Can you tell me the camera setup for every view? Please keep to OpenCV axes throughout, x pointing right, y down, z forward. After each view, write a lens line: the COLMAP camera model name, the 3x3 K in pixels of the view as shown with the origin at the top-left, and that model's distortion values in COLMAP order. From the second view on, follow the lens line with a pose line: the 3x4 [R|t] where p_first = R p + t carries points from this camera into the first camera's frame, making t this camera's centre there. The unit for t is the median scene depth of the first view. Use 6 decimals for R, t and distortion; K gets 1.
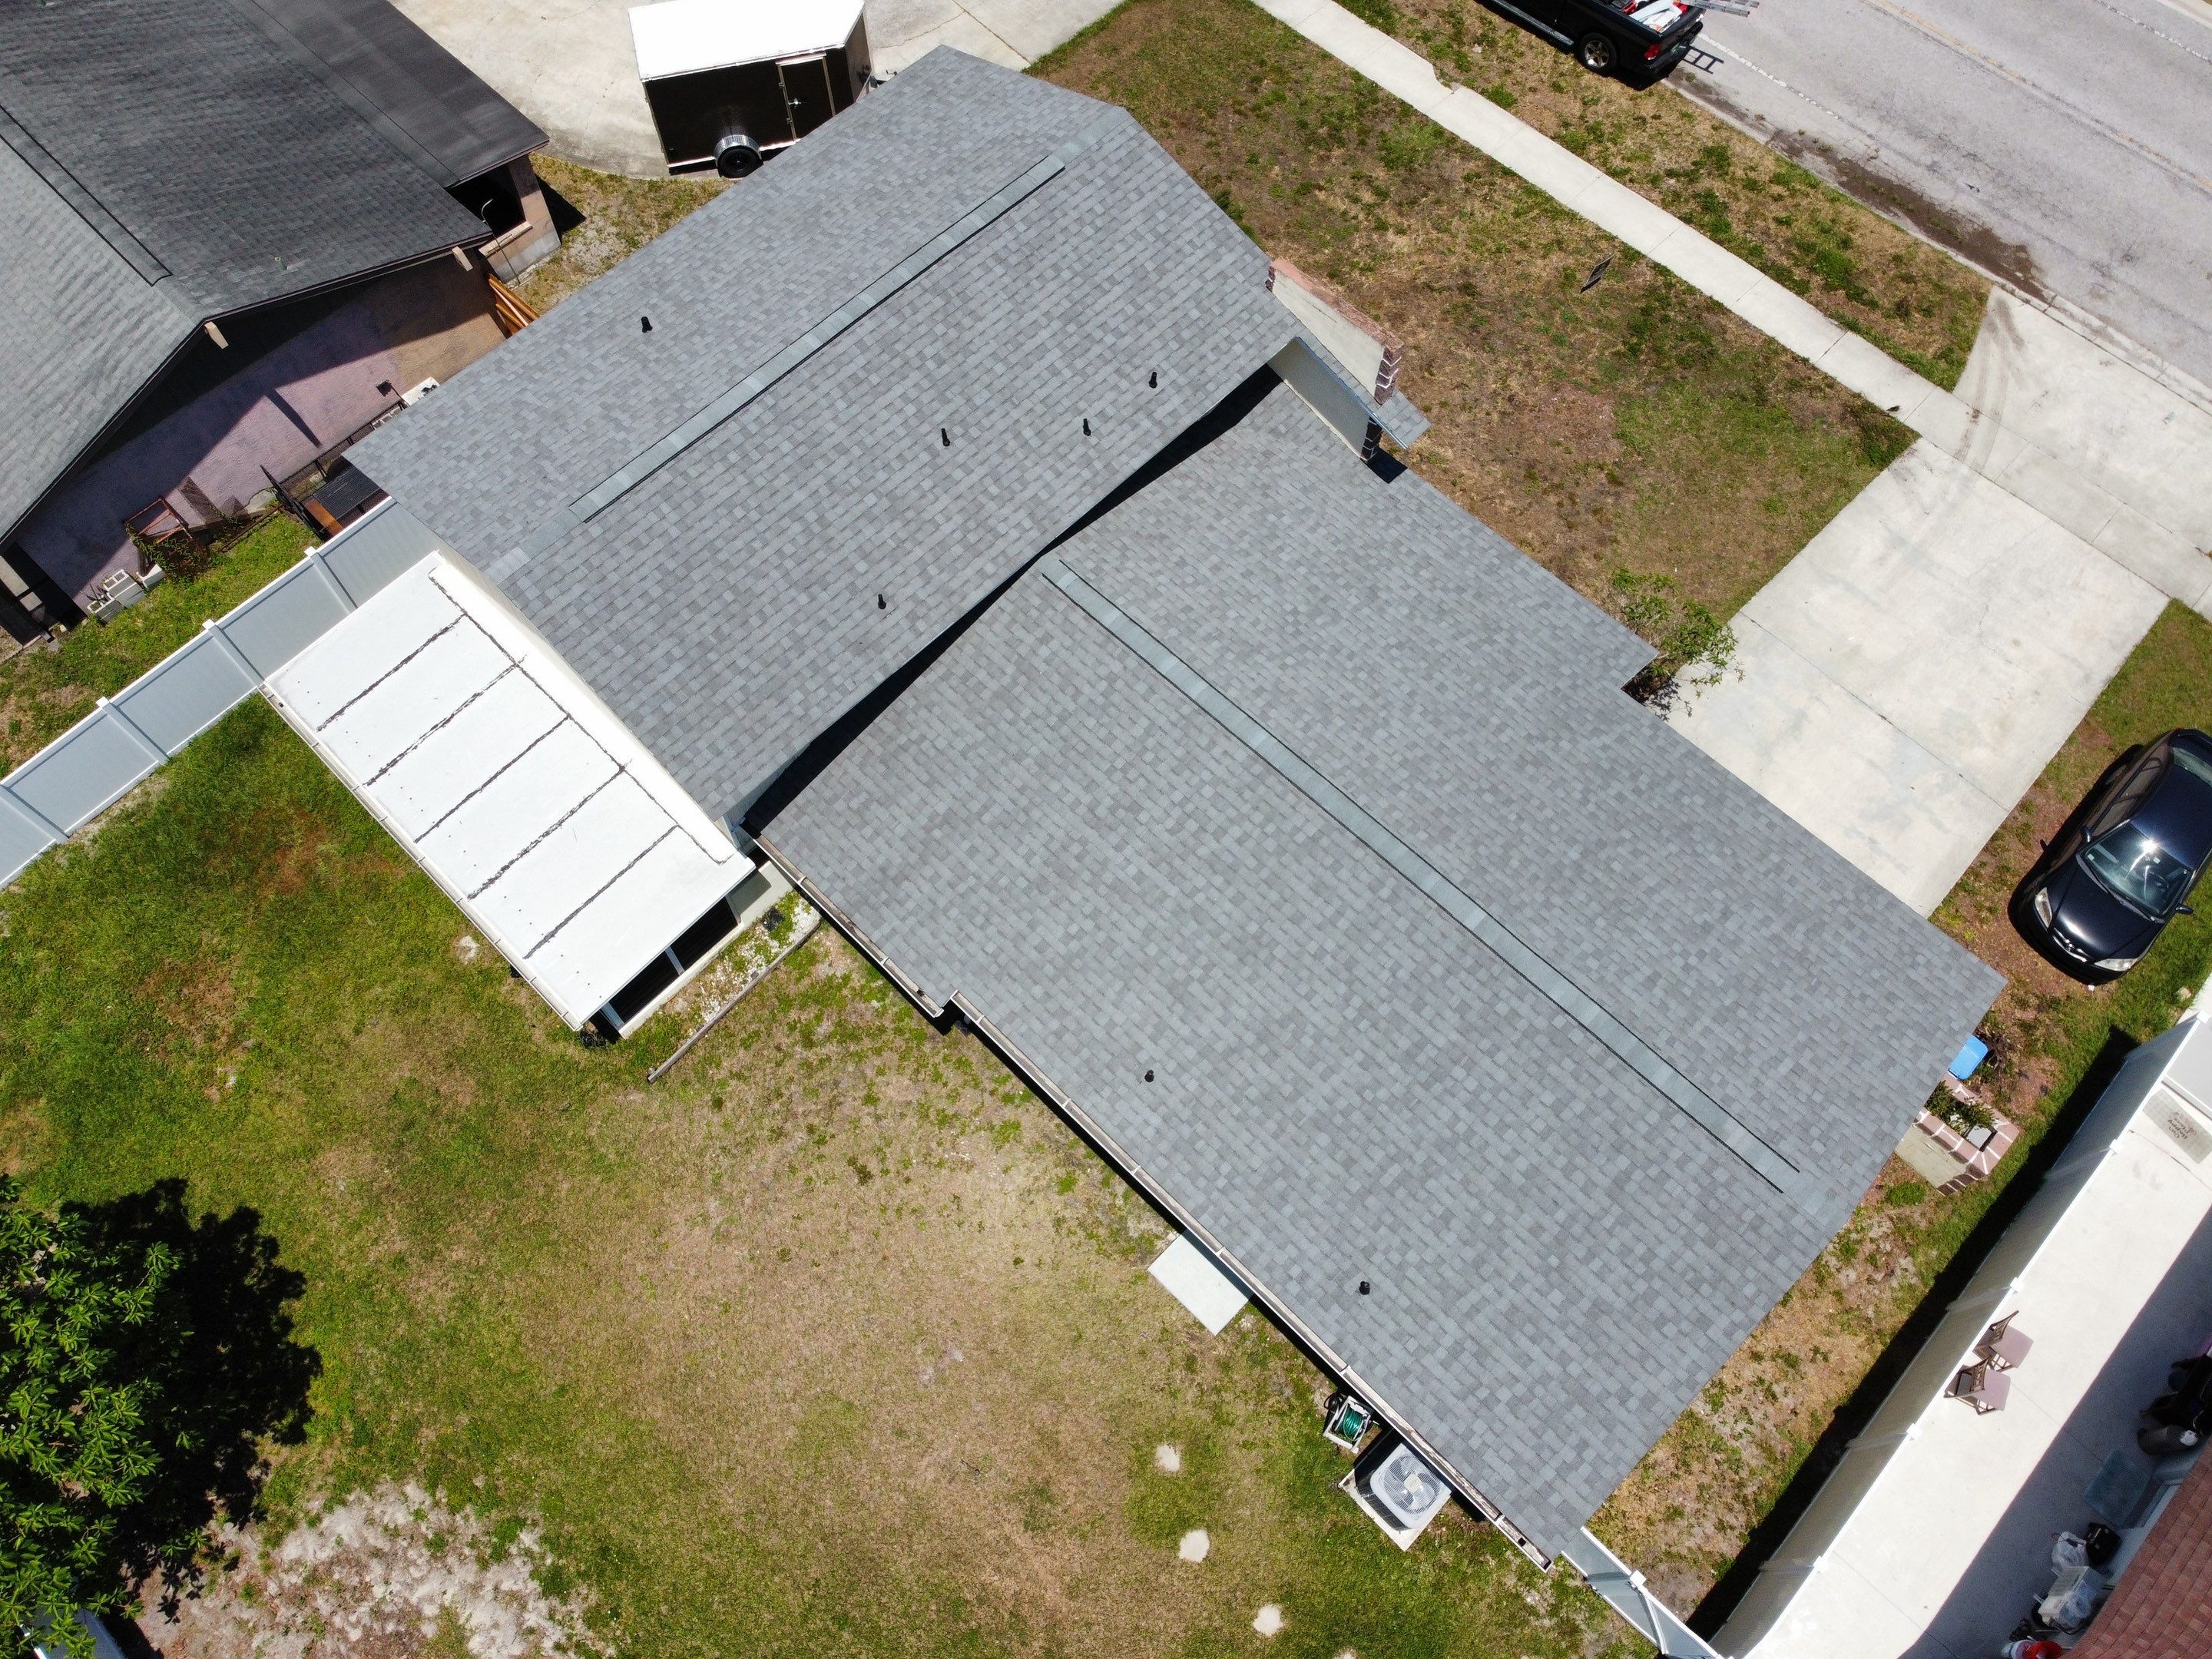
lens RADIAL K [[1675.0, 0, 1076.4], [0, 1675.0, 799.7], [0, 0, 1]] dist [0.014745, -0.023729]
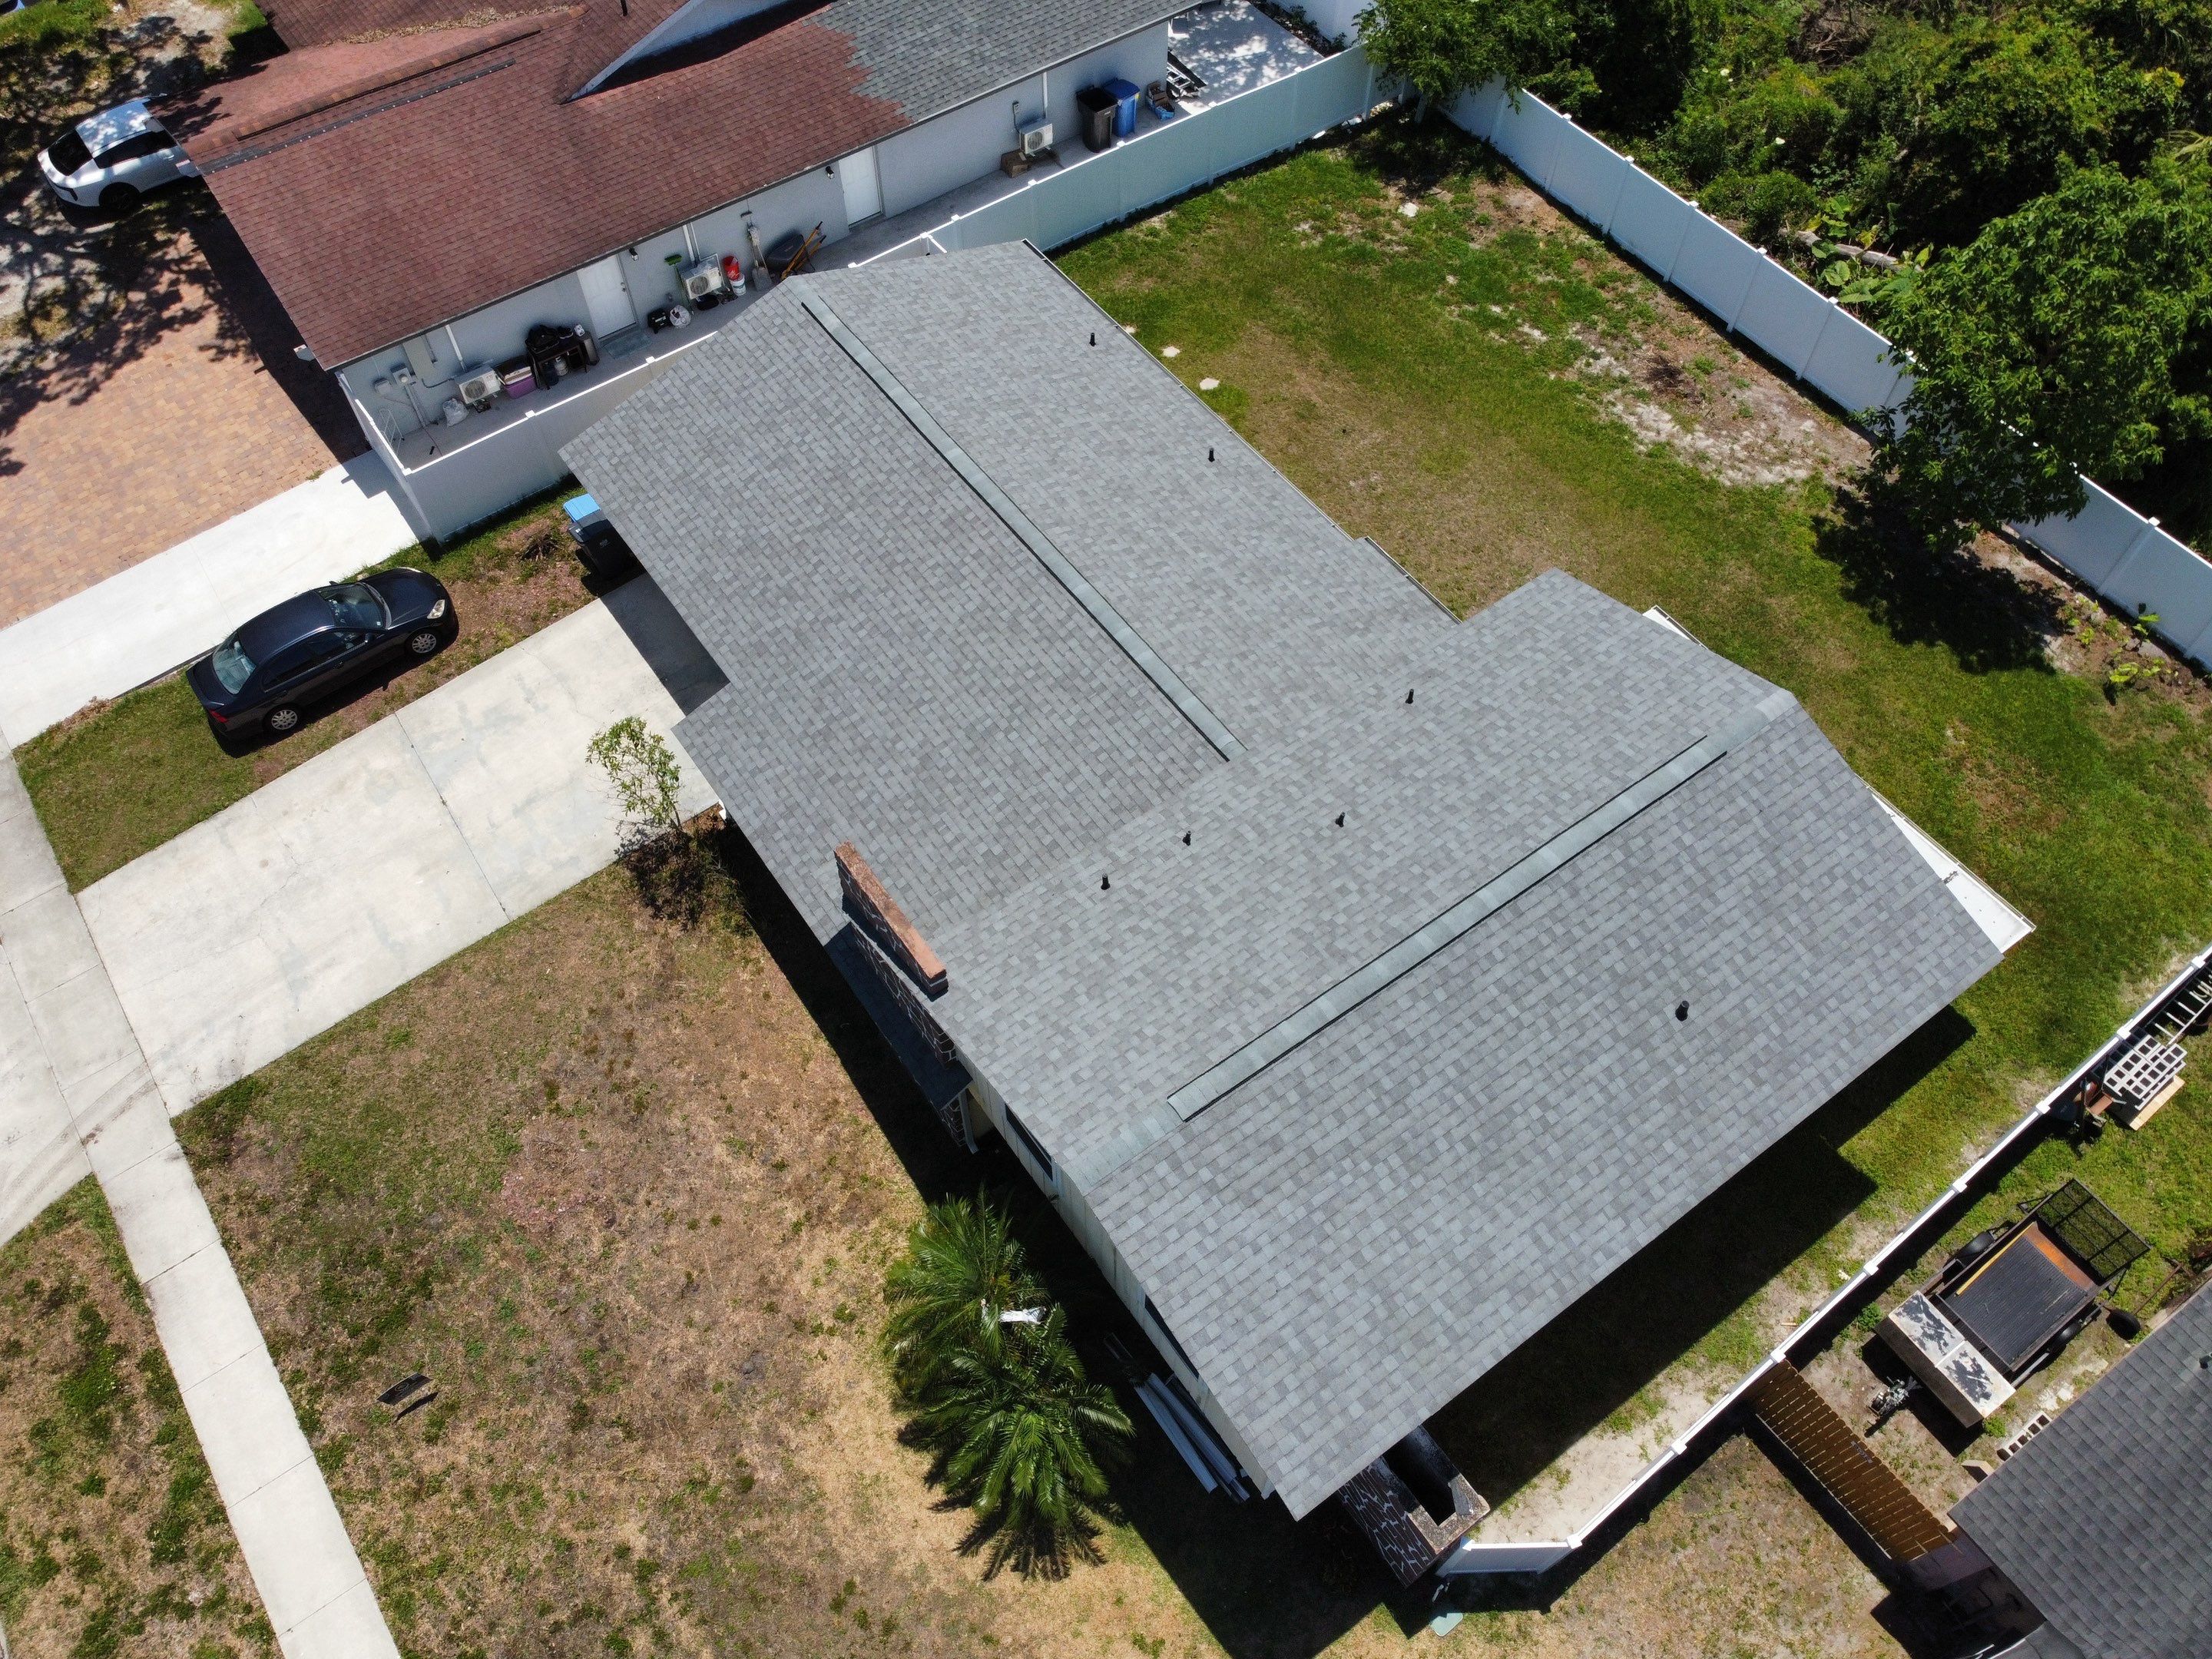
lens RADIAL K [[1675.0, 0, 1080.1], [0, 1675.0, 808.9], [0, 0, 1]] dist [0.014745, -0.023729]
pose [[-0.984179, -0.141116, 0.107134, -0.030976], [0.163296, -0.487842, 0.857522, -0.983838], [-0.068745, 0.861450, 0.503168, 0.489024]]
